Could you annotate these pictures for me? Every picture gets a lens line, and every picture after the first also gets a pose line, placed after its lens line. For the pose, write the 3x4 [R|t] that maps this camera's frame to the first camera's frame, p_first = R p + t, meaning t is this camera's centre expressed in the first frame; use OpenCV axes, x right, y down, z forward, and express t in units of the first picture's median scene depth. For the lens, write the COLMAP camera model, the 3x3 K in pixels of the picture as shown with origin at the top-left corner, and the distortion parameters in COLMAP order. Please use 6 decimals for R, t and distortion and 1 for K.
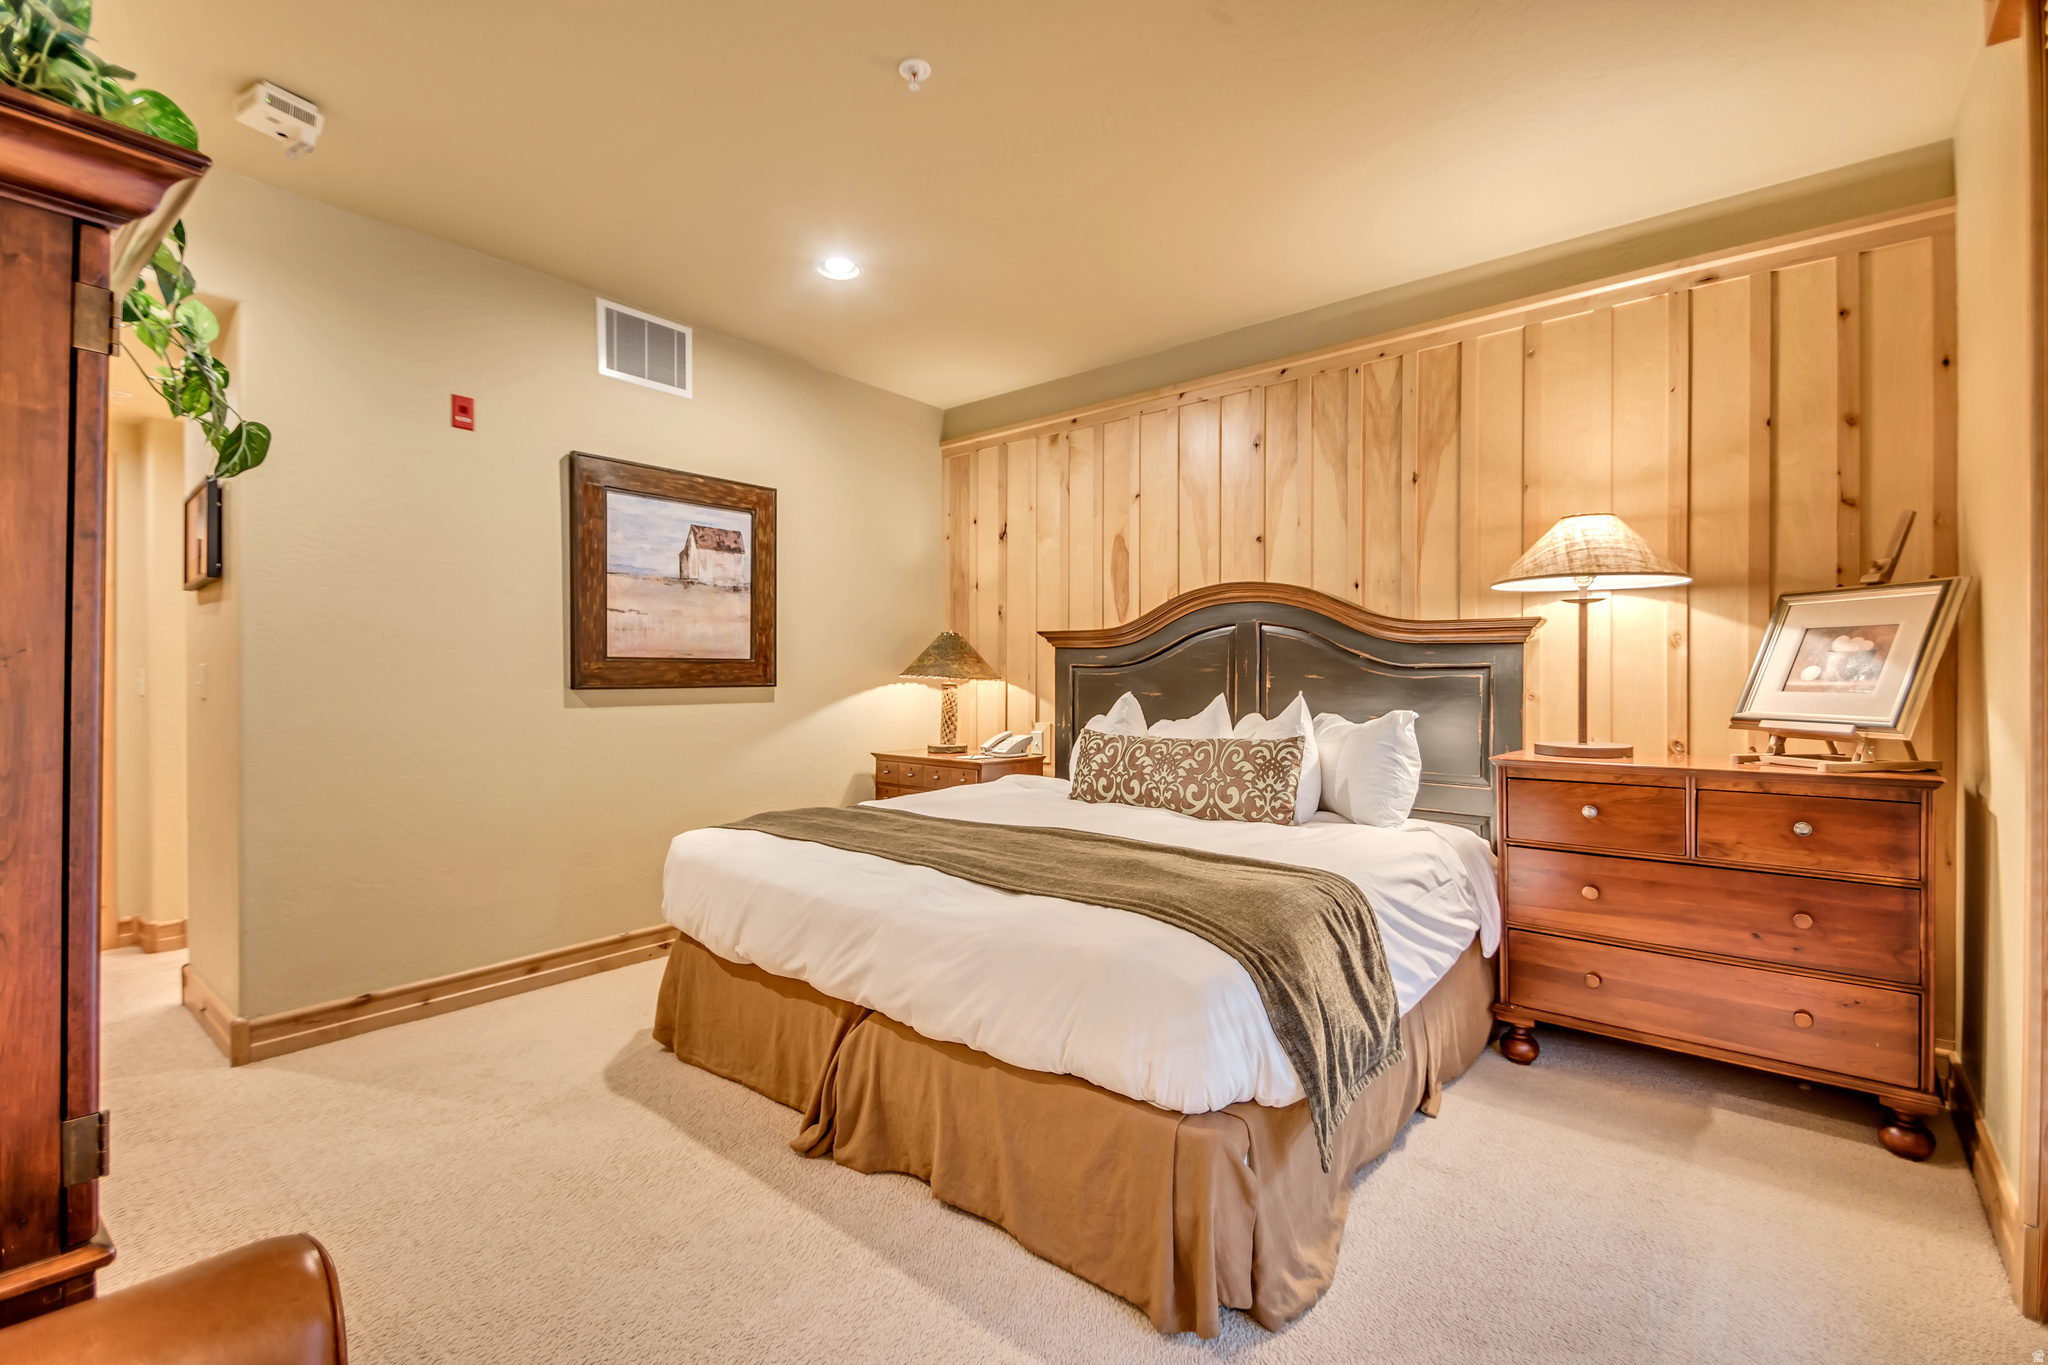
lens RADIAL K [[905.6, 0, 1011.2], [0, 905.6, 671.8], [0, 0, 1]] dist [0.013398, -0.008354]
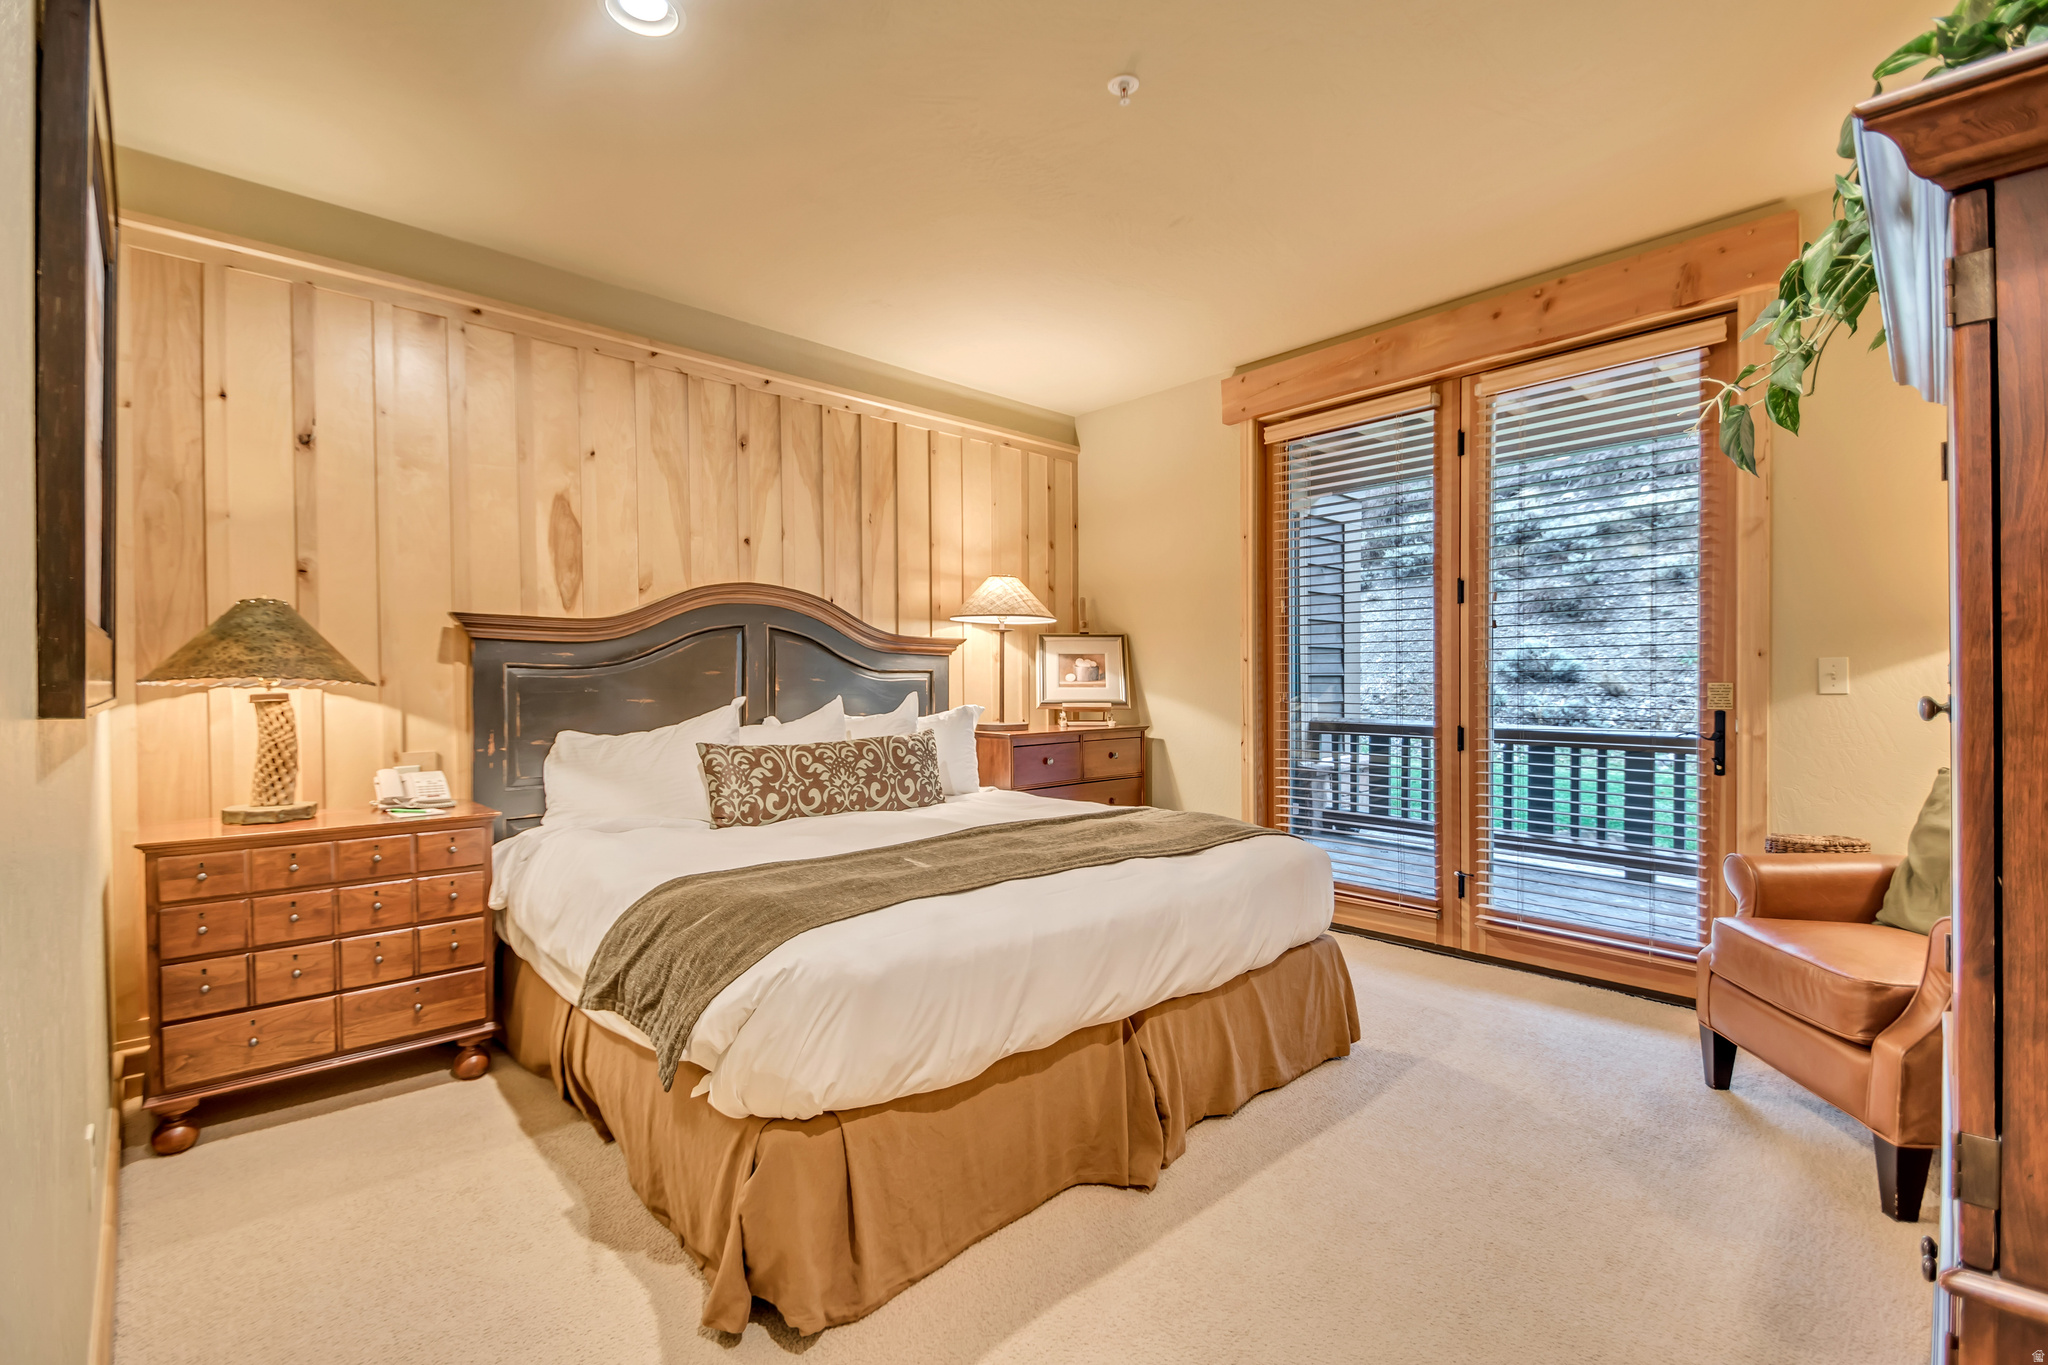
lens RADIAL K [[905.6, 0, 1011.9], [0, 905.6, 692.5], [0, 0, 1]] dist [0.013398, -0.008354]
pose [[0.118667, -0.009454, 0.992889, -0.726184], [0.001408, 0.999955, 0.009353, 0.010073], [-0.992933, 0.000288, 0.118675, 0.642864]]
